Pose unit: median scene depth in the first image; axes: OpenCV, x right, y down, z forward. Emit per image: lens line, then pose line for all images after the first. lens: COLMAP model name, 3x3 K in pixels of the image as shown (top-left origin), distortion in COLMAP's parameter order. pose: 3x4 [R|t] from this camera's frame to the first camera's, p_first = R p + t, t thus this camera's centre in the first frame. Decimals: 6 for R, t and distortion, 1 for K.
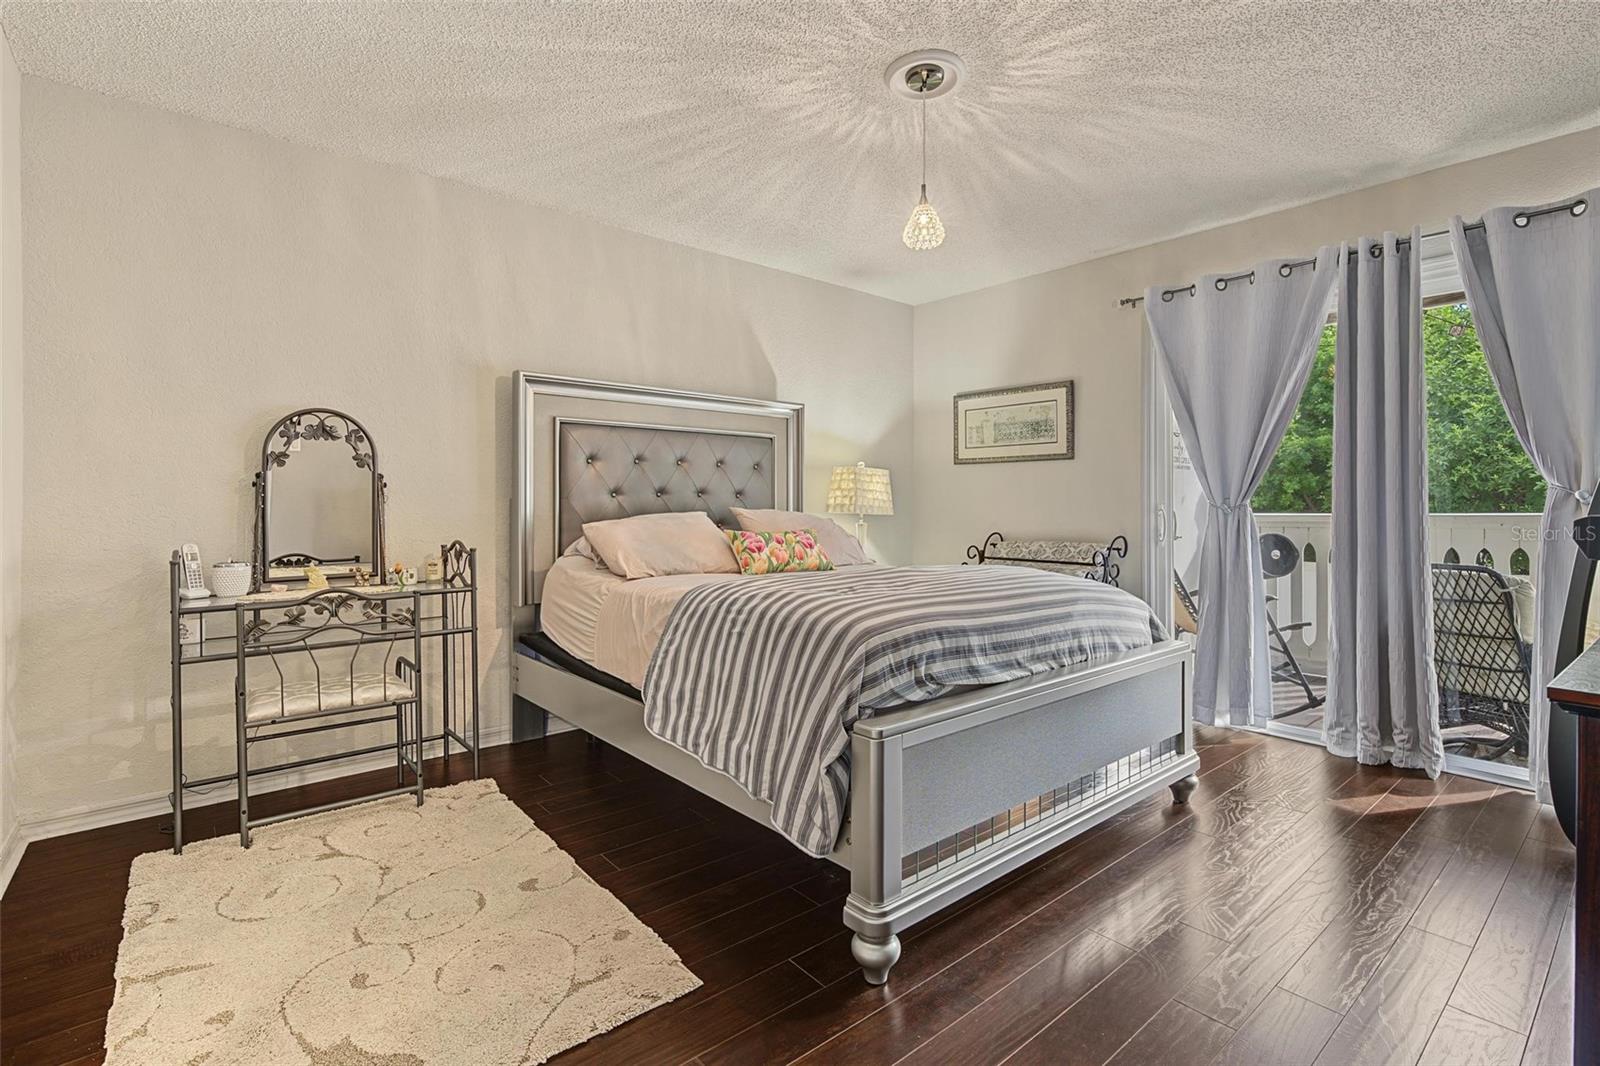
lens RADIAL K [[737.6, 0, 801.4], [0, 737.6, 518.0], [0, 0, 1]] dist [-0.001200, 0.000132]
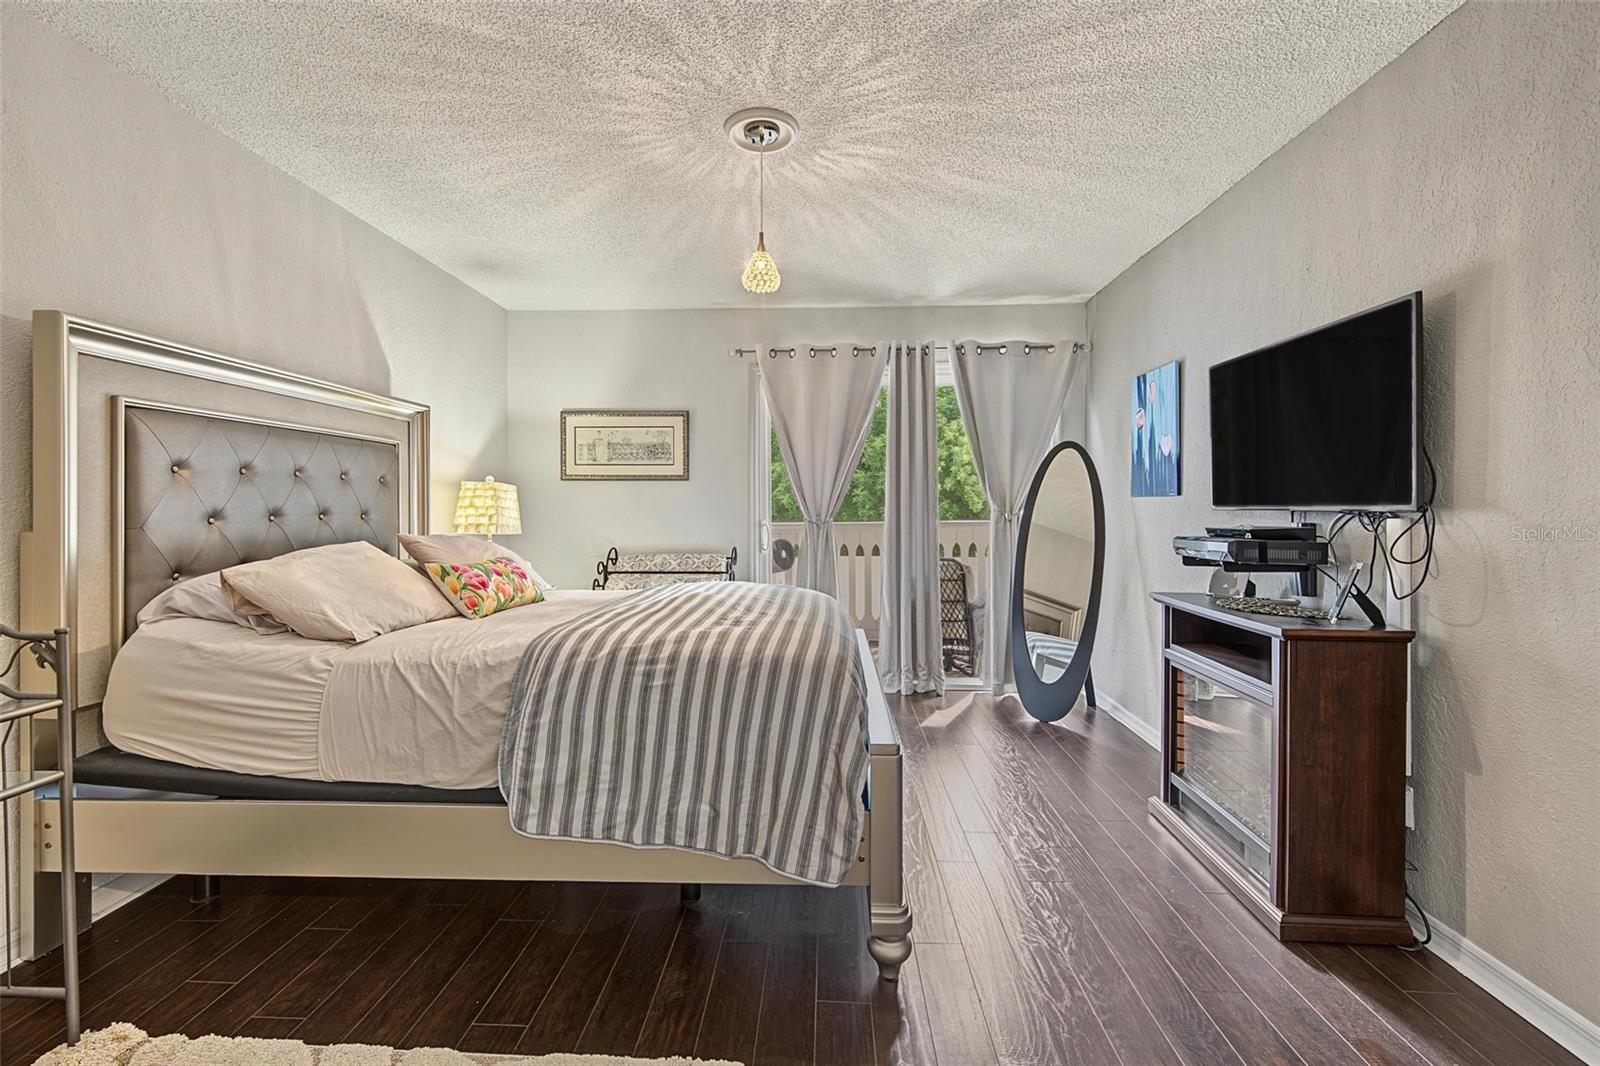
lens RADIAL K [[687.8, 0, 795.9], [0, 687.8, 519.7], [0, 0, 1]] dist [0.001803, -0.000643]
pose [[0.683002, -0.015018, 0.730262, -0.366318], [0.015022, 0.999866, 0.006513, -0.030021], [-0.730262, 0.006521, 0.683136, 0.197887]]
